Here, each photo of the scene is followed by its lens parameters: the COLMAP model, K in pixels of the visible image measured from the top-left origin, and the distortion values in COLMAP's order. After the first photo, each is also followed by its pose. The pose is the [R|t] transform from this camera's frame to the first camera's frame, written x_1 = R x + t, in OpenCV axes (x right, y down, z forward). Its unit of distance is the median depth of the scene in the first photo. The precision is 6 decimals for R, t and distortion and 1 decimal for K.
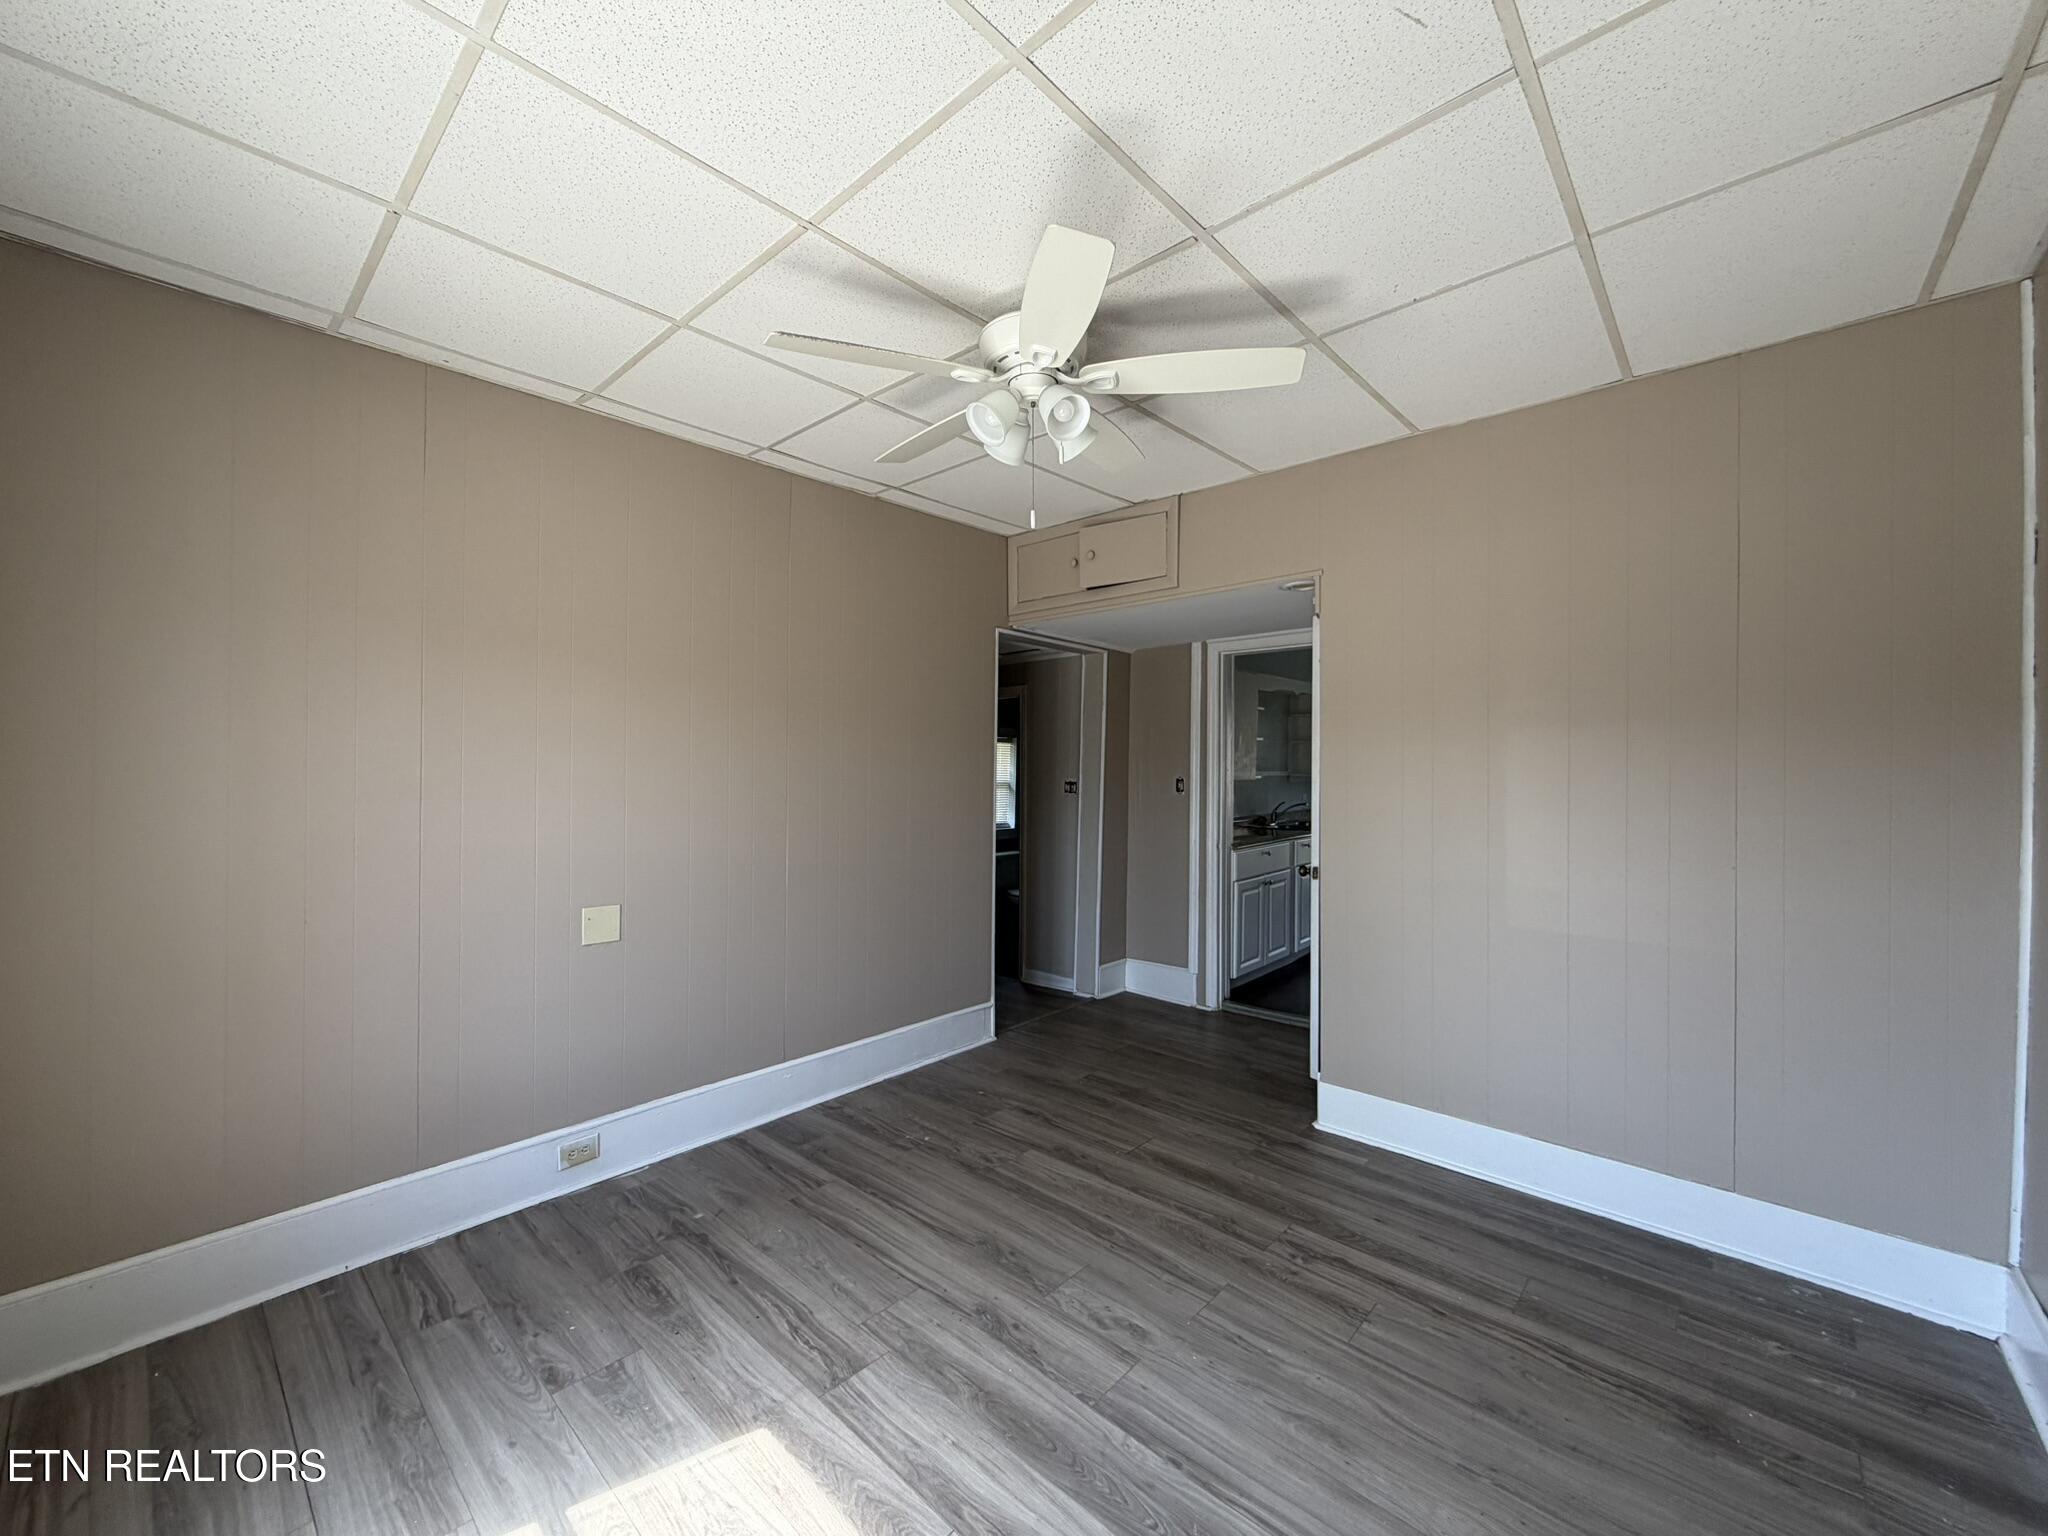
lens RADIAL K [[810.1, 0, 1014.8], [0, 810.1, 769.0], [0, 0, 1]] dist [0.003127, 0.000362]
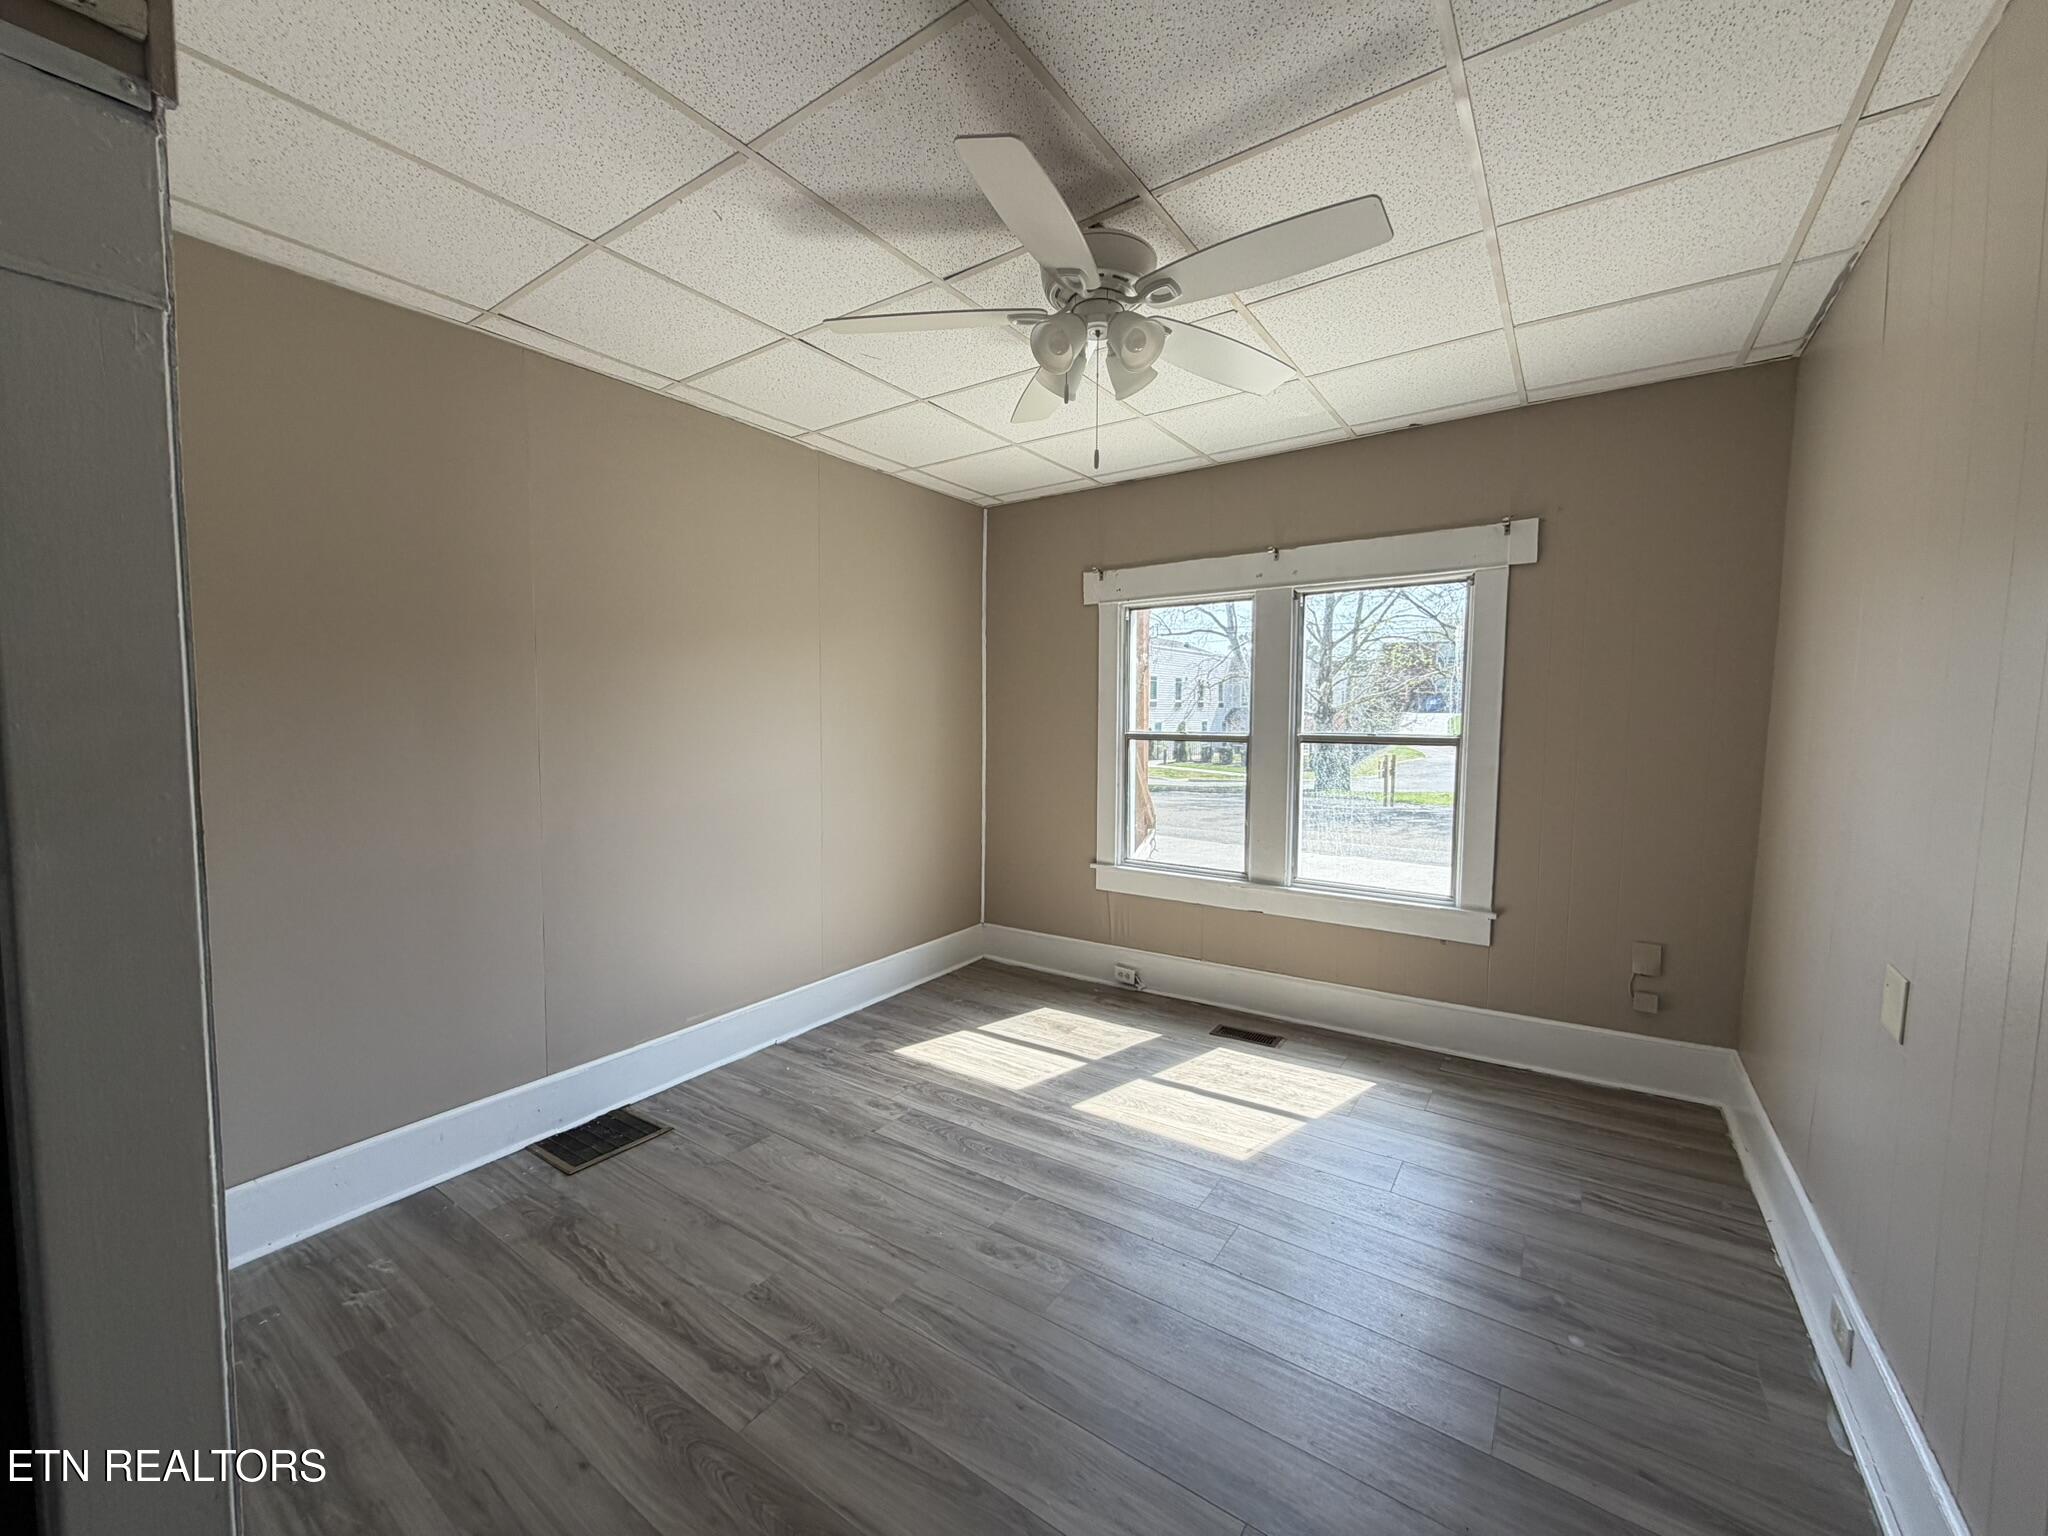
lens RADIAL K [[810.1, 0, 1017.1], [0, 810.1, 766.3], [0, 0, 1]] dist [0.003127, 0.000362]
pose [[-0.991483, 0.007897, -0.129994, 0.243494], [-0.002891, 0.996579, 0.082593, -0.028202], [0.130202, 0.082265, -0.988069, 1.970079]]
